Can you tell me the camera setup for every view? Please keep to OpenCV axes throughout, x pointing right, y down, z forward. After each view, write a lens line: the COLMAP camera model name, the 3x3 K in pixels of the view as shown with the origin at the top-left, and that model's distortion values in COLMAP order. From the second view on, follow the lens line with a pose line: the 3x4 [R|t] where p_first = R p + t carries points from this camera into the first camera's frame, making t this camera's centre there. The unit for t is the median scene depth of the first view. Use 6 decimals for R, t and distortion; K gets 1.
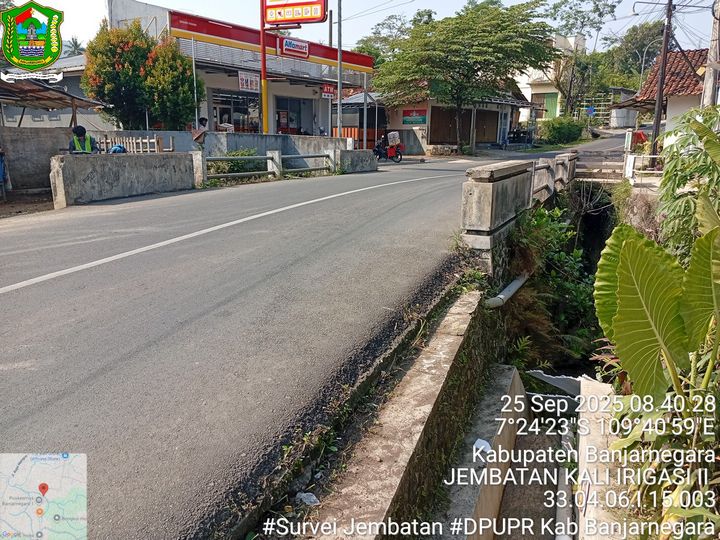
lens RADIAL K [[544.8, 0, 360.0], [0, 544.8, 270.0], [0, 0, 1]] dist [0.070926, -0.148249]
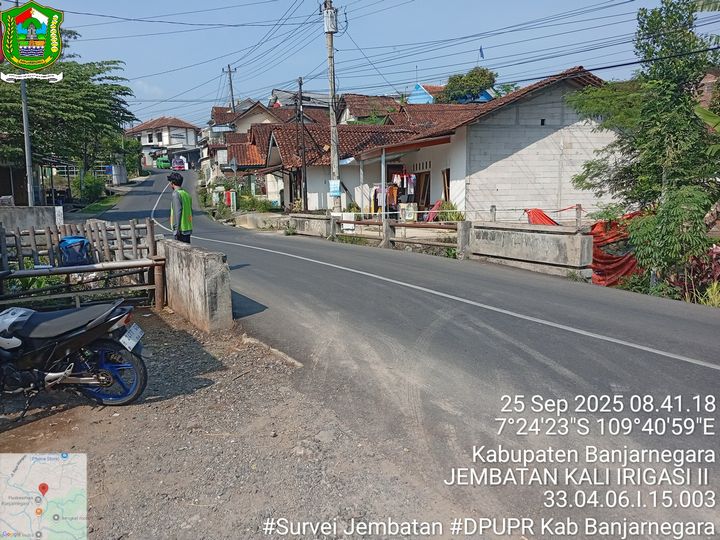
lens RADIAL K [[547.7, 0, 360.0], [0, 547.7, 270.0], [0, 0, 1]] dist [0.079913, -0.153318]
pose [[0.573079, -0.130501, 0.809043, -0.432811], [0.207932, 0.978087, 0.010481, -0.064859], [-0.792682, 0.162220, 0.587656, 0.178395]]
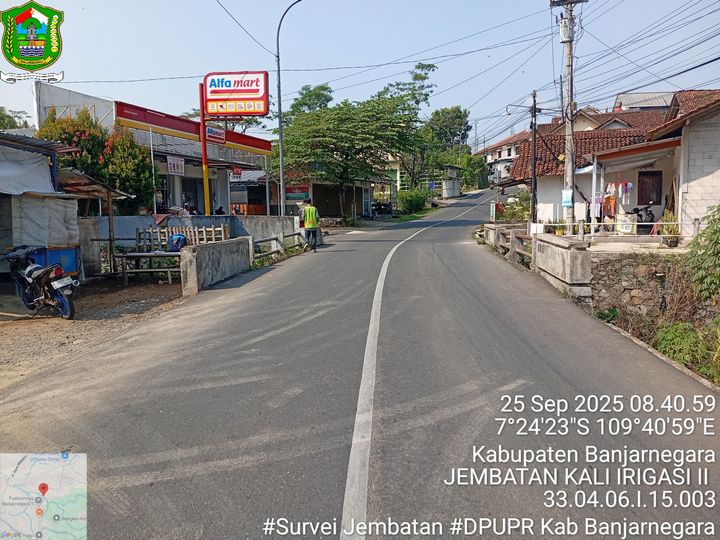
lens RADIAL K [[544.8, 0, 360.0], [0, 544.8, 270.0], [0, 0, 1]] dist [0.070926, -0.148249]
pose [[0.949835, -0.061372, 0.306671, -0.238602], [0.099054, 0.989111, -0.108851, -0.002244], [-0.296651, 0.133767, 0.945571, -0.063732]]
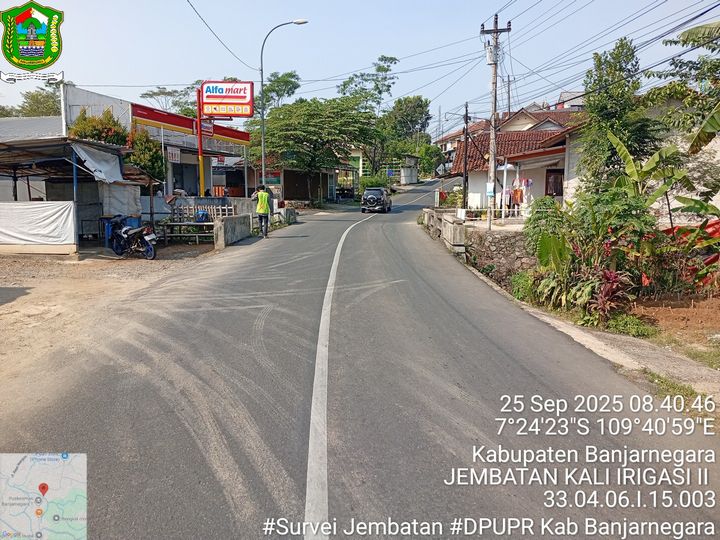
lens RADIAL K [[534.5, 0, 360.0], [0, 534.5, 270.0], [0, 0, 1]] dist [0.100257, -0.201568]
pose [[0.927898, -0.059557, 0.368046, -0.328083], [0.091445, 0.993361, -0.069800, 0.050652], [-0.361445, 0.098423, 0.927184, -0.318491]]
